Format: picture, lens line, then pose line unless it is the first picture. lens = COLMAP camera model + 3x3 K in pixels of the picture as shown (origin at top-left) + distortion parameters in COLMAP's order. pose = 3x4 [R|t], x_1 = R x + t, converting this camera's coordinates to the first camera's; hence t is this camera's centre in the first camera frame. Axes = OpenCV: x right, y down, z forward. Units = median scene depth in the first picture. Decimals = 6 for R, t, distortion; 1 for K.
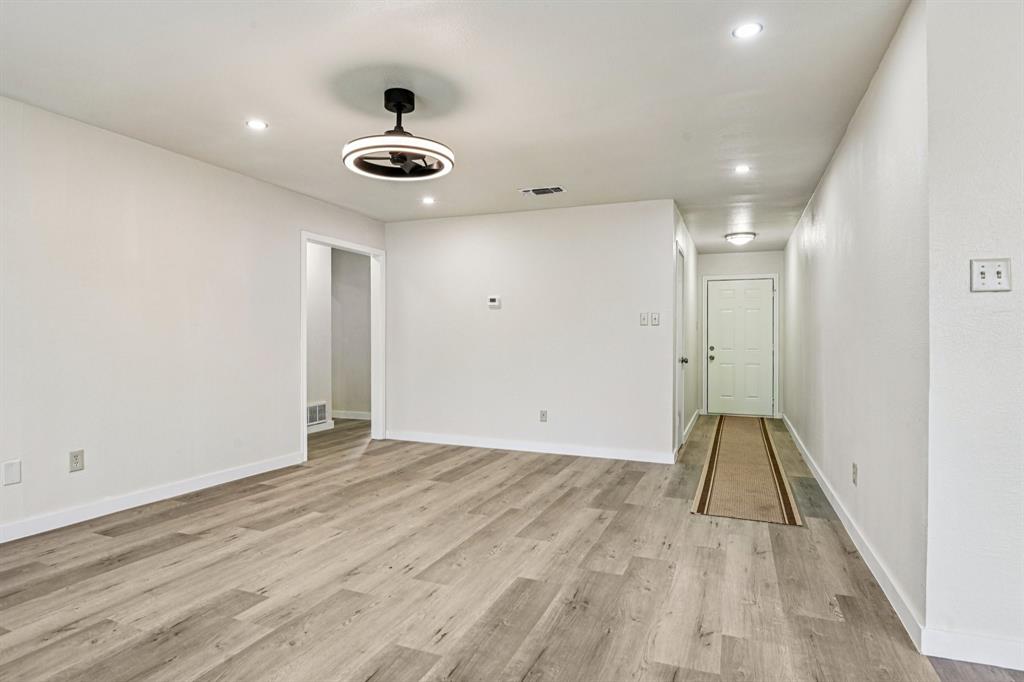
lens RADIAL K [[544.8, 0, 516.2], [0, 544.8, 344.2], [0, 0, 1]] dist [0.001821, -0.024773]
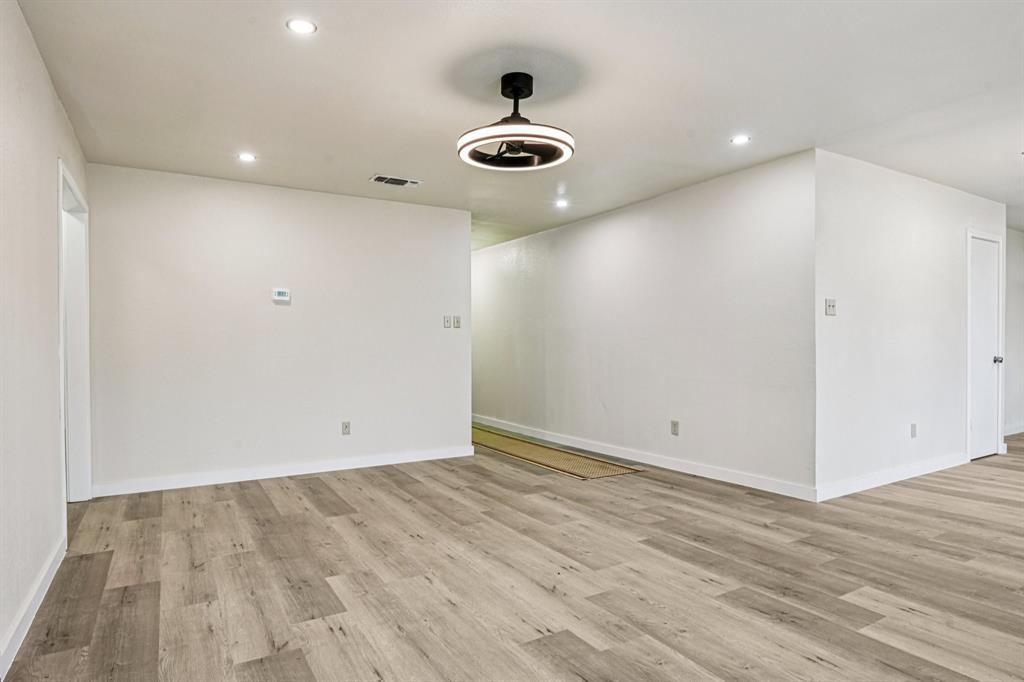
lens RADIAL K [[583.0, 0, 513.2], [0, 583.0, 345.8], [0, 0, 1]] dist [-0.006484, -0.002267]
pose [[0.607838, -0.012229, 0.793967, -0.888333], [0.014162, 0.999889, 0.004559, -0.004511], [-0.793935, 0.008473, 0.607944, 0.340307]]
